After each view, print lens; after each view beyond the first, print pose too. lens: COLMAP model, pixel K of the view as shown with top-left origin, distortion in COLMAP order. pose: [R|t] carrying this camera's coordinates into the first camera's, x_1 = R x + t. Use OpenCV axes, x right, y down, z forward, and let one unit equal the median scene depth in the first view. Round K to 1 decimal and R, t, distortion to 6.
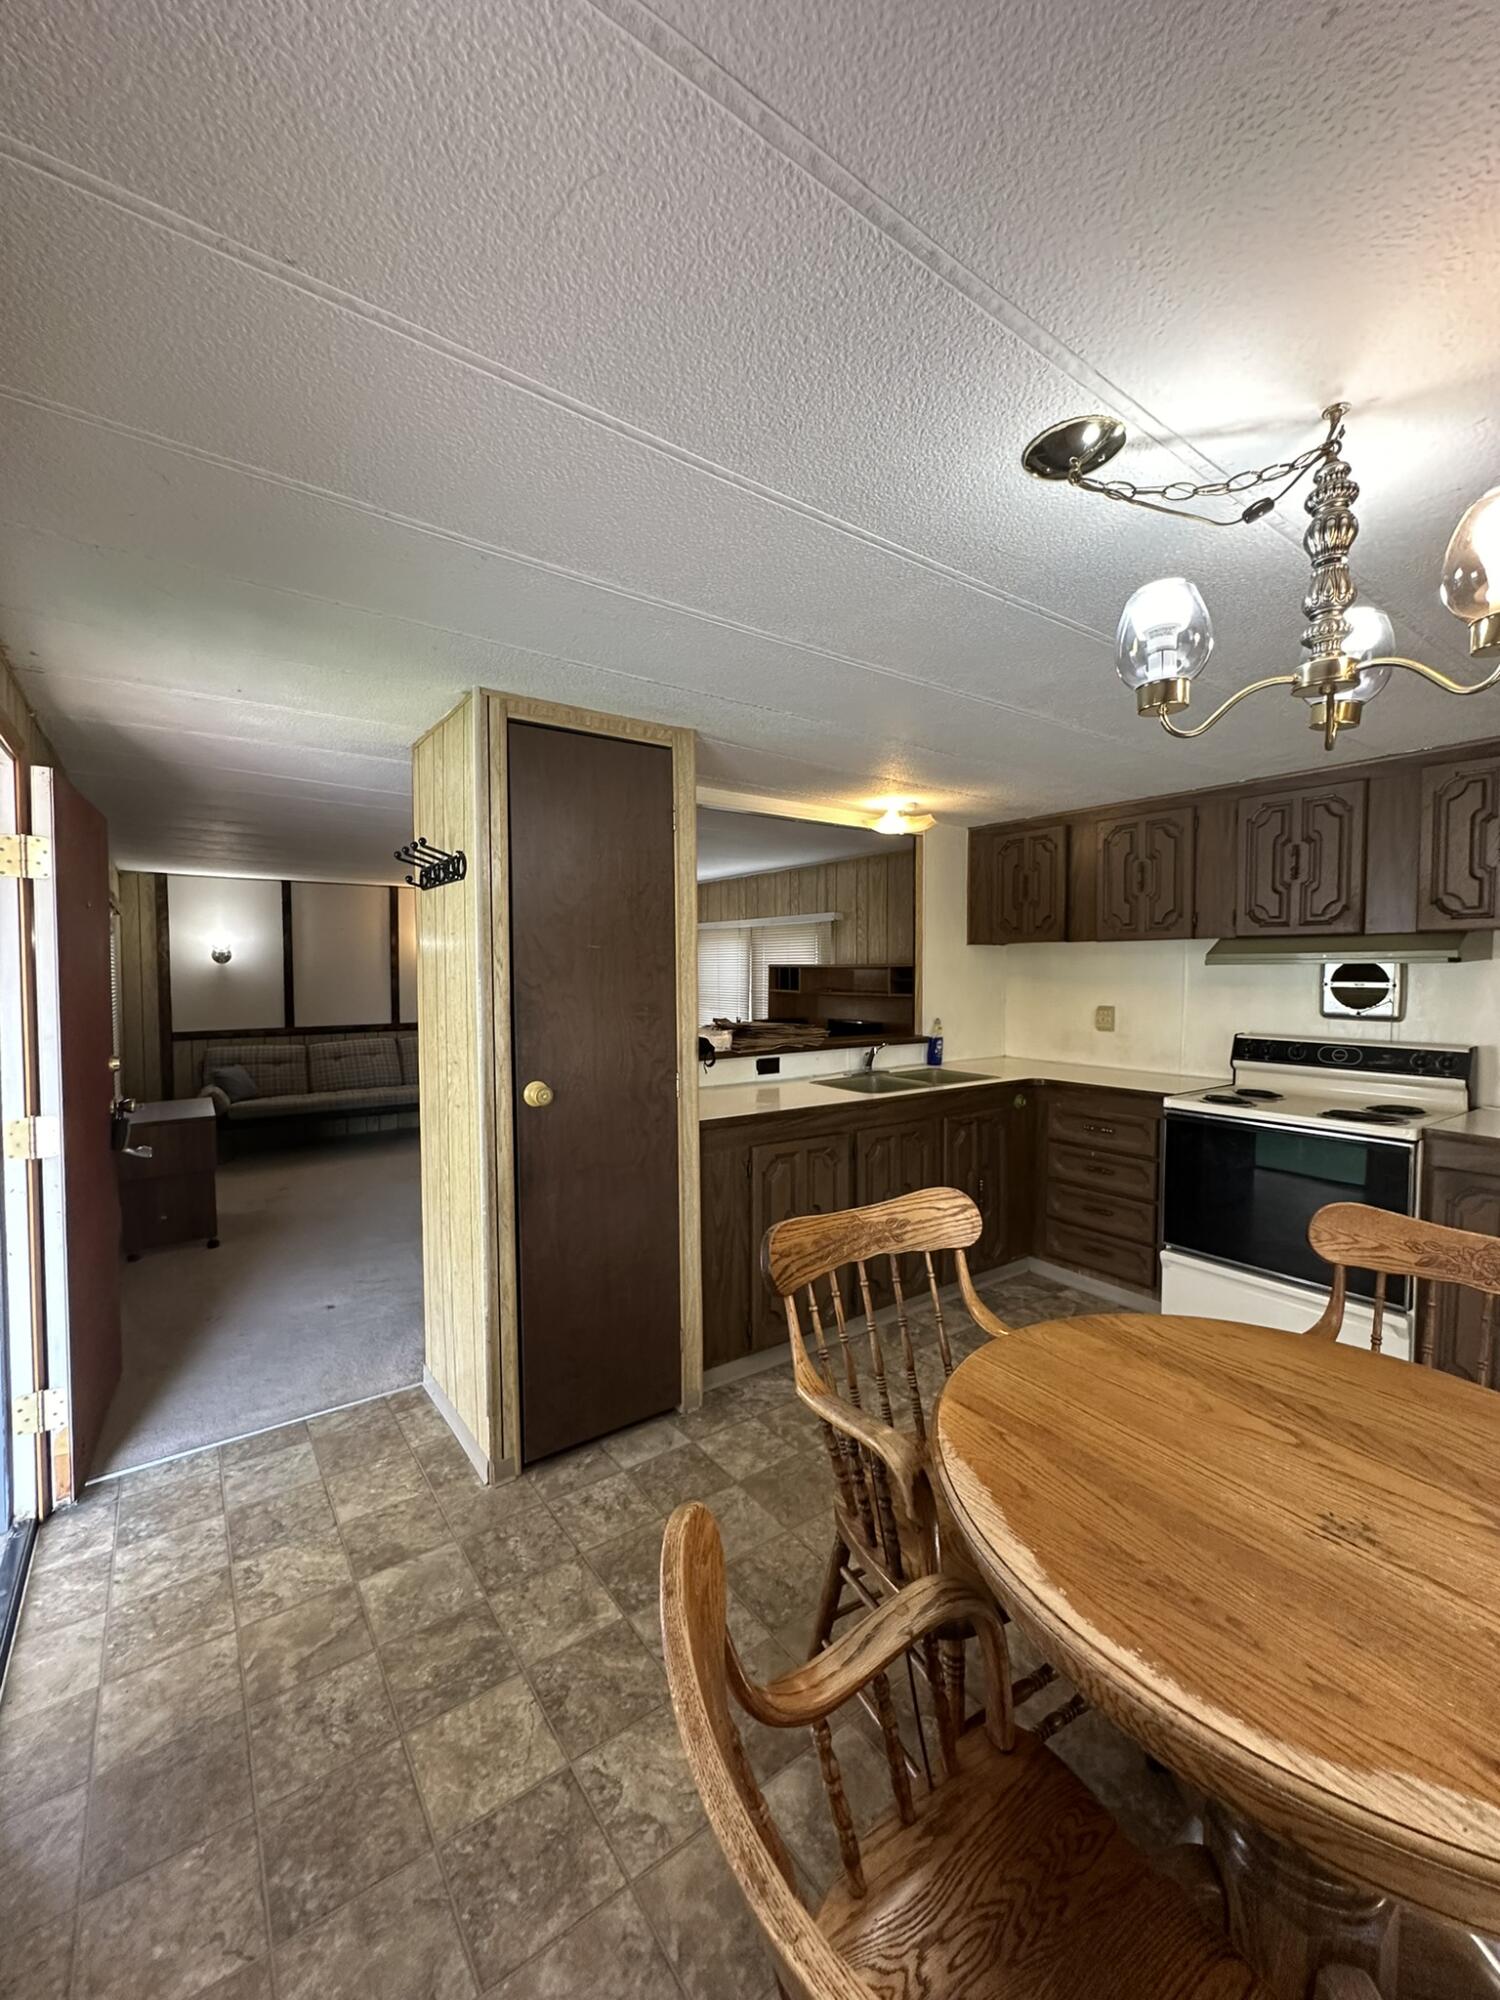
lens RADIAL K [[794.0, 0, 741.9], [0, 794.0, 999.4], [0, 0, 1]] dist [-0.002331, -0.000015]
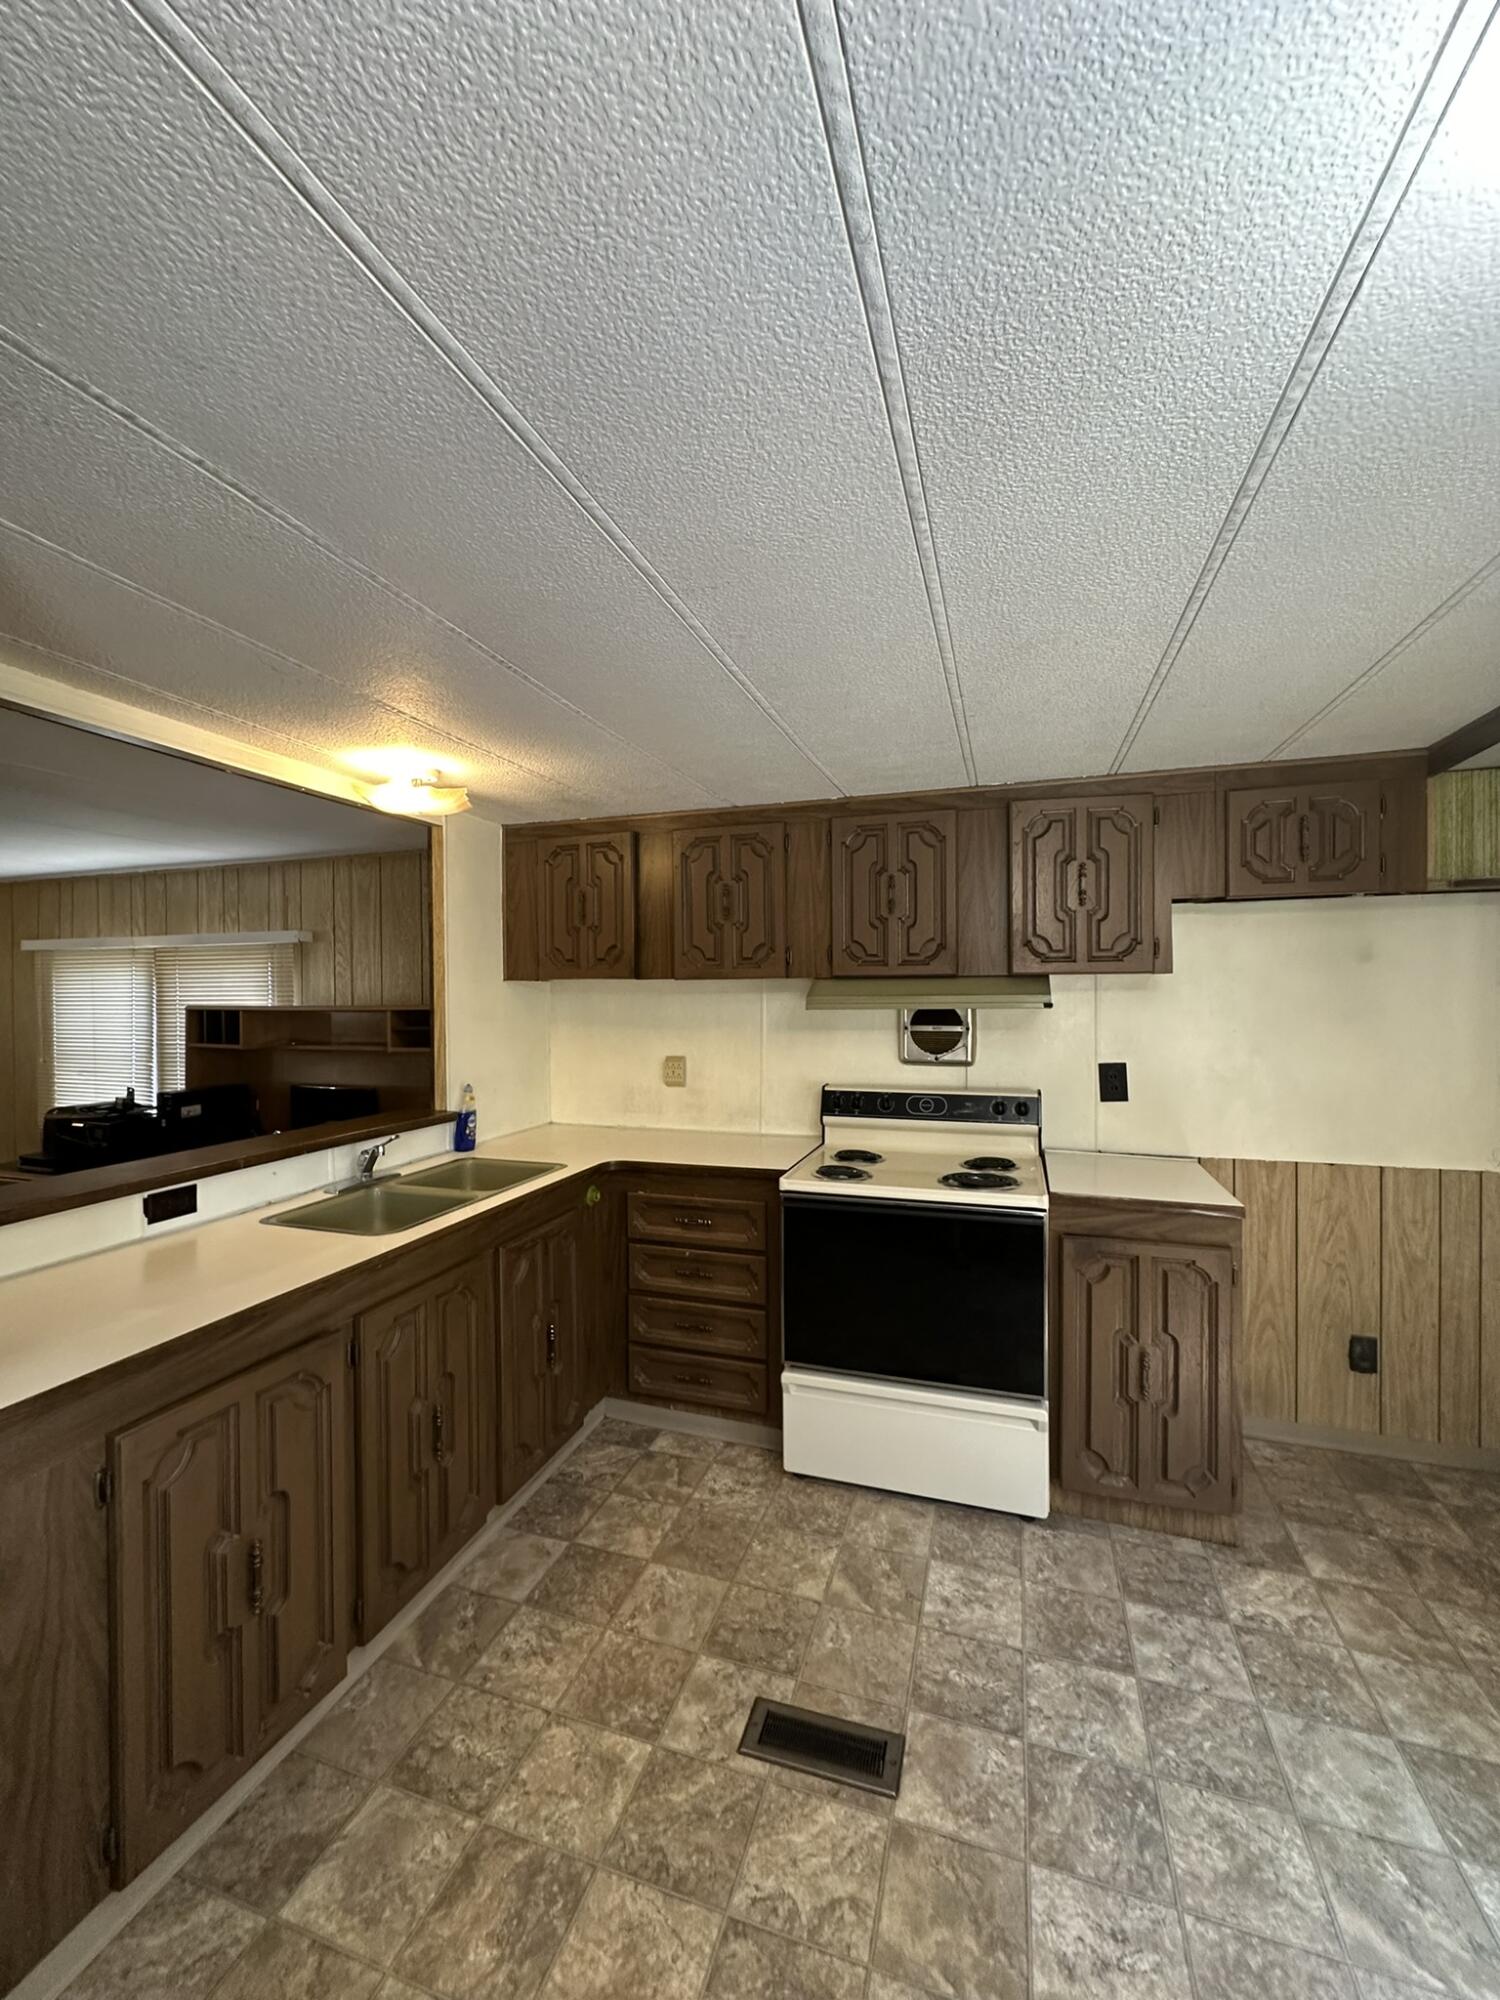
lens RADIAL K [[794.0, 0, 741.9], [0, 794.0, 999.4], [0, 0, 1]] dist [-0.002331, -0.000015]
pose [[0.806625, -0.008690, 0.591000, 0.026707], [0.029328, 0.999249, -0.025335, -0.029448], [-0.590336, 0.037769, 0.806274, 0.304511]]
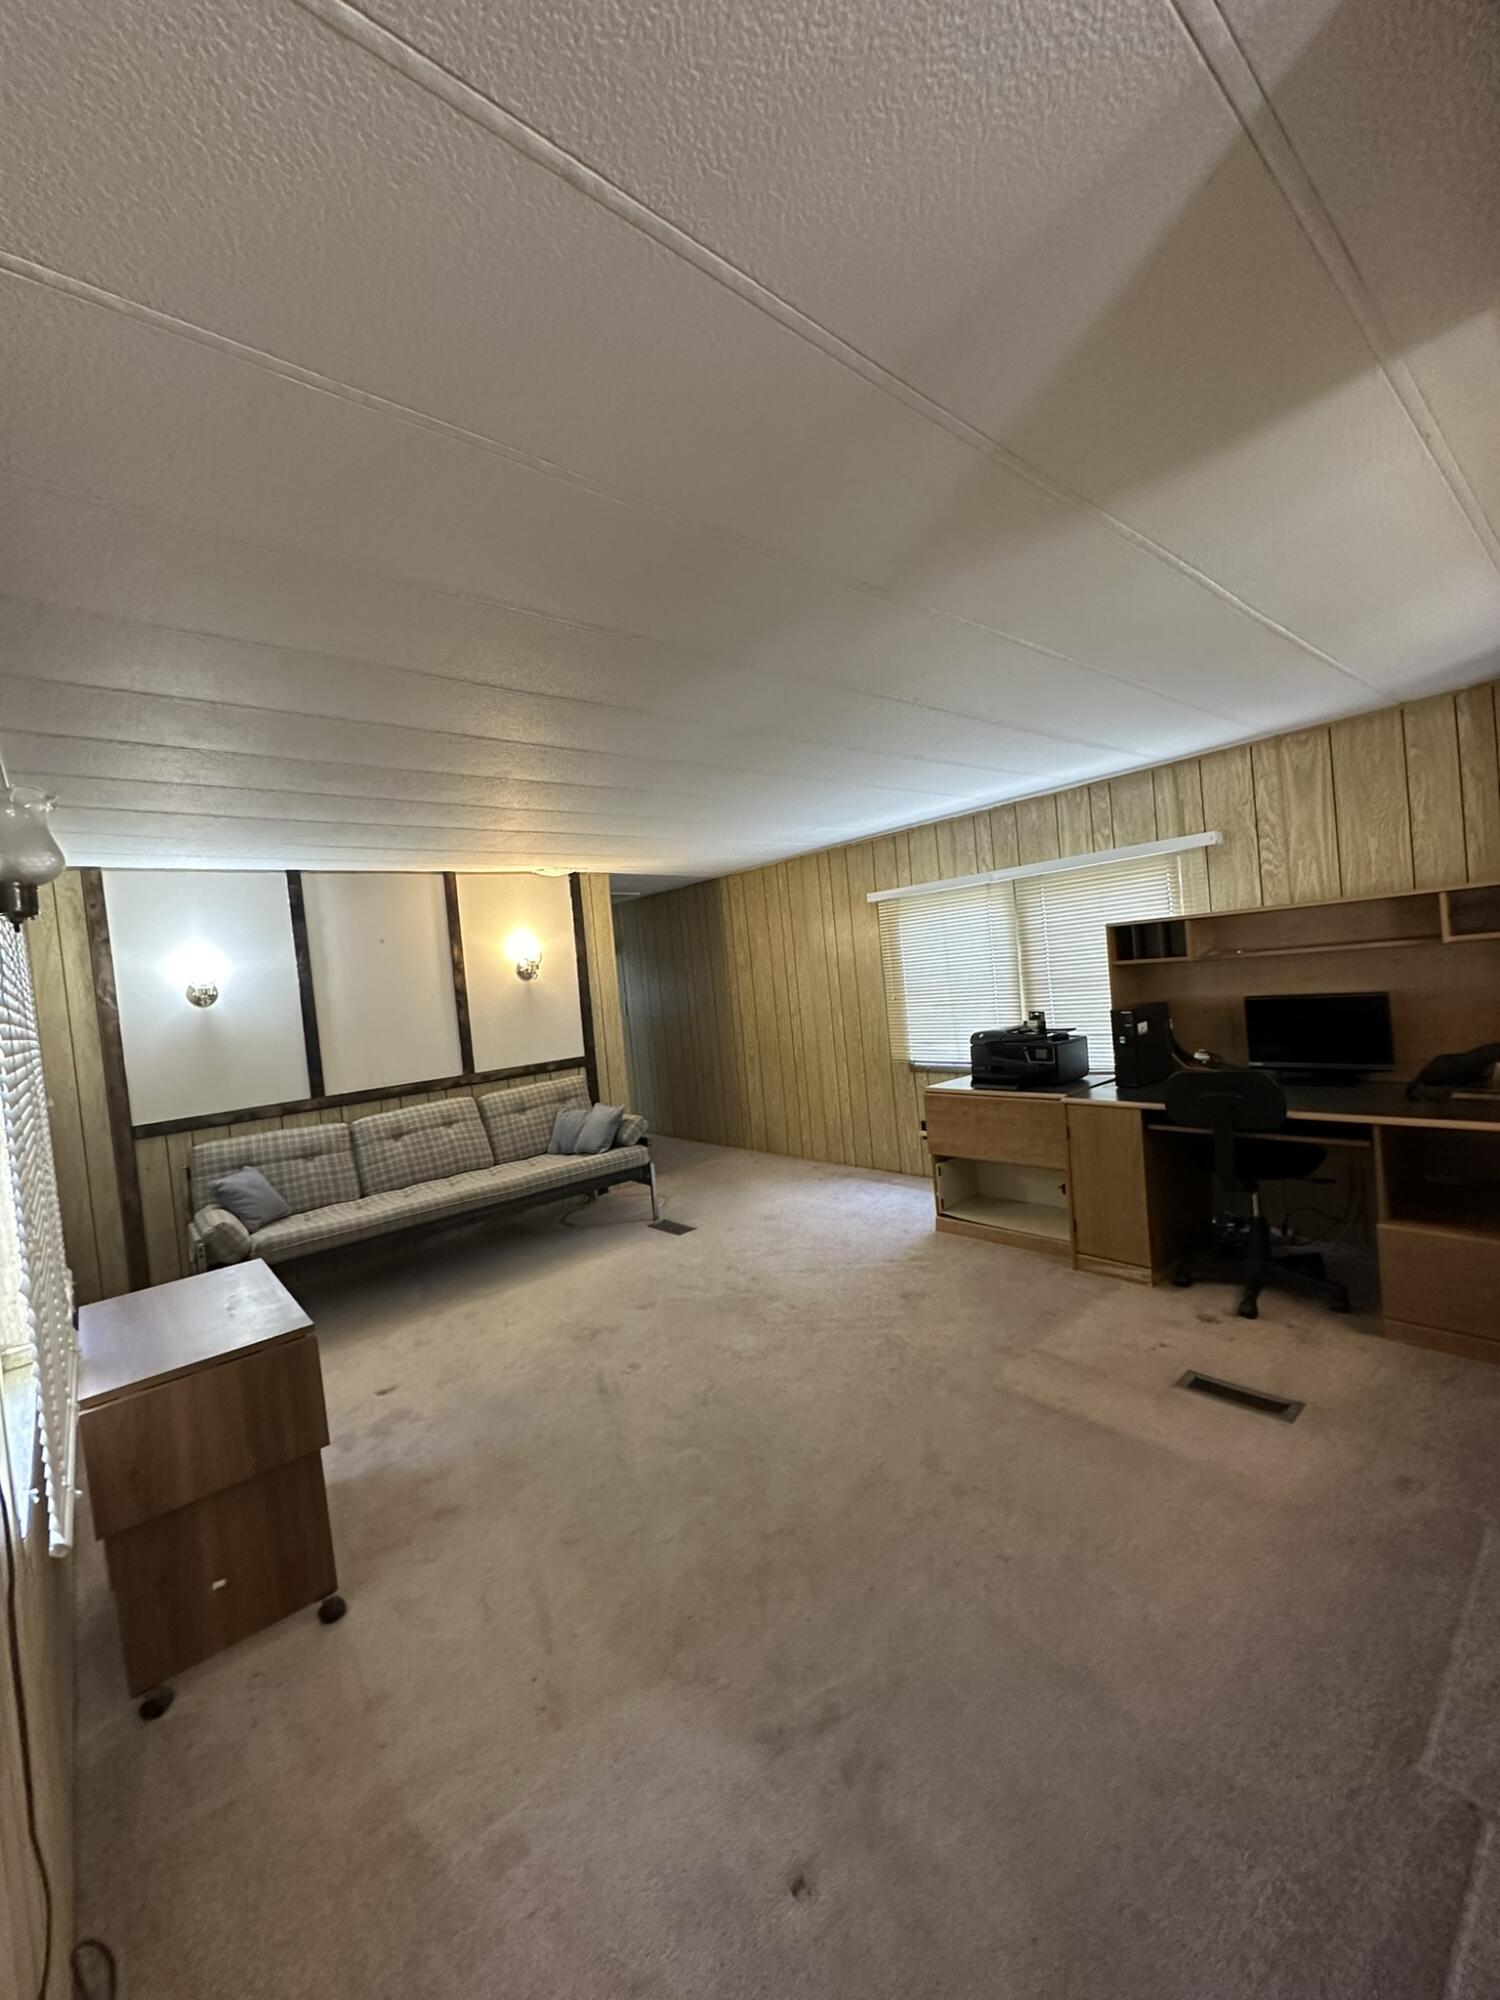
lens RADIAL K [[794.0, 0, 741.9], [0, 794.0, 999.4], [0, 0, 1]] dist [-0.002331, -0.000015]
pose [[0.992171, -0.094937, 0.081139, -0.483974], [0.096129, 0.995309, -0.010909, -0.006460], [-0.079723, 0.018623, 0.996643, 0.582883]]
